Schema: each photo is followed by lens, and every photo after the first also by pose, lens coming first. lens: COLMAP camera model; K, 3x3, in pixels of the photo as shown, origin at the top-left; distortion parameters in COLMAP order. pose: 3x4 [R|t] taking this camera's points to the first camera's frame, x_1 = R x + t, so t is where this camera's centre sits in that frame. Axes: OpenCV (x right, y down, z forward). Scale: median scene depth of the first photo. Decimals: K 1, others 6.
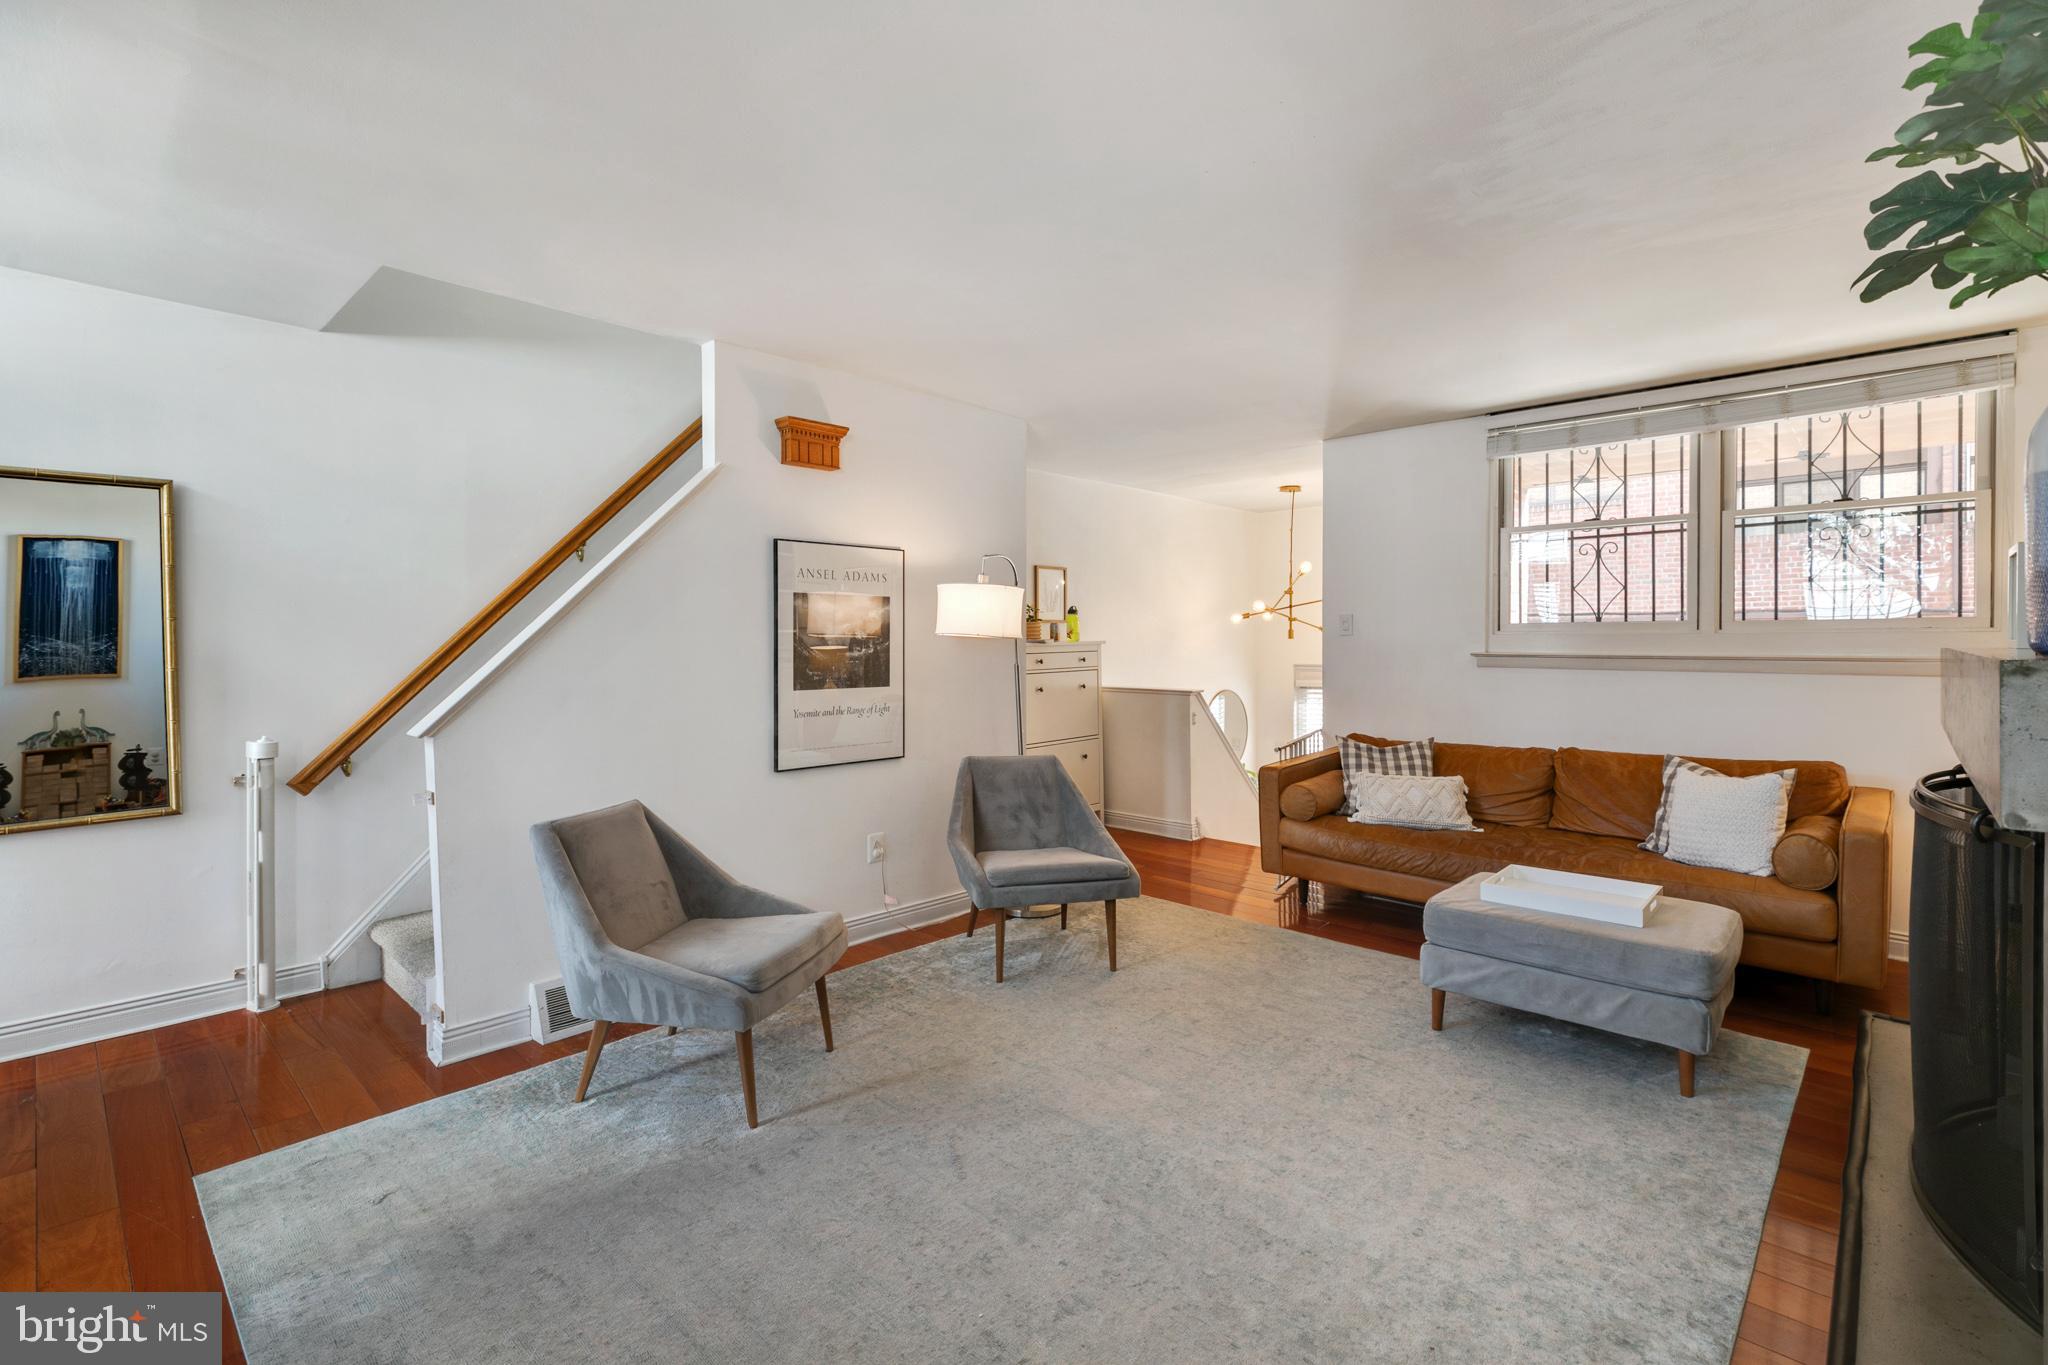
lens RADIAL K [[926.3, 0, 1028.4], [0, 926.3, 650.2], [0, 0, 1]] dist [0.007849, 0.000536]
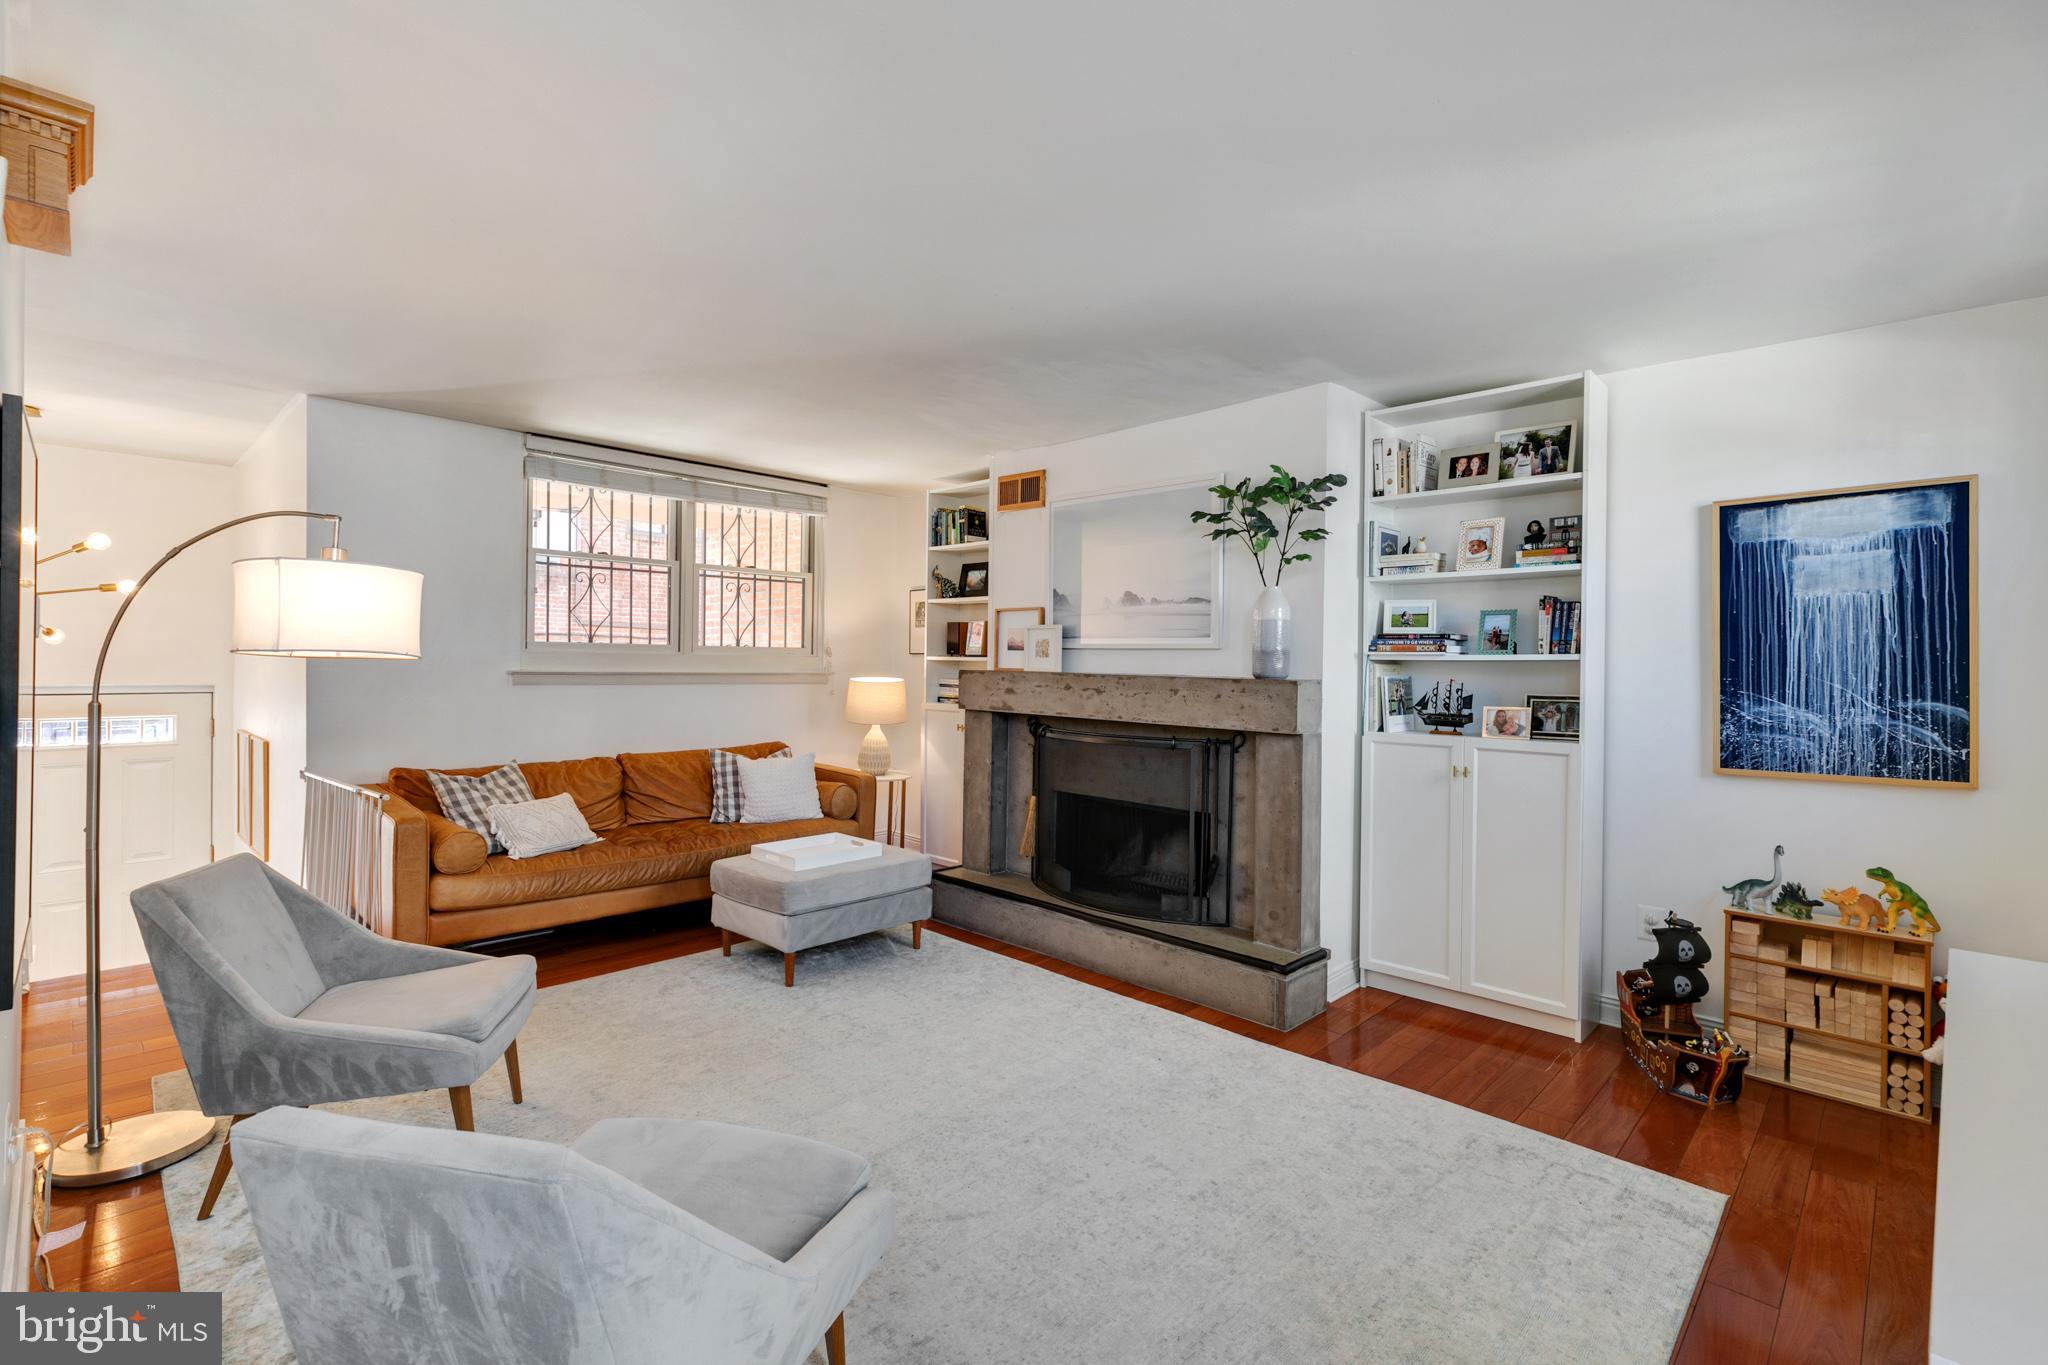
lens RADIAL K [[926.3, 0, 1016.2], [0, 926.3, 665.5], [0, 0, 1]] dist [0.007849, 0.000536]
pose [[0.024424, -0.004758, 0.999690, -0.608827], [-0.007549, 0.999959, 0.004944, -0.014283], [-0.999673, -0.007667, 0.024388, 0.543143]]
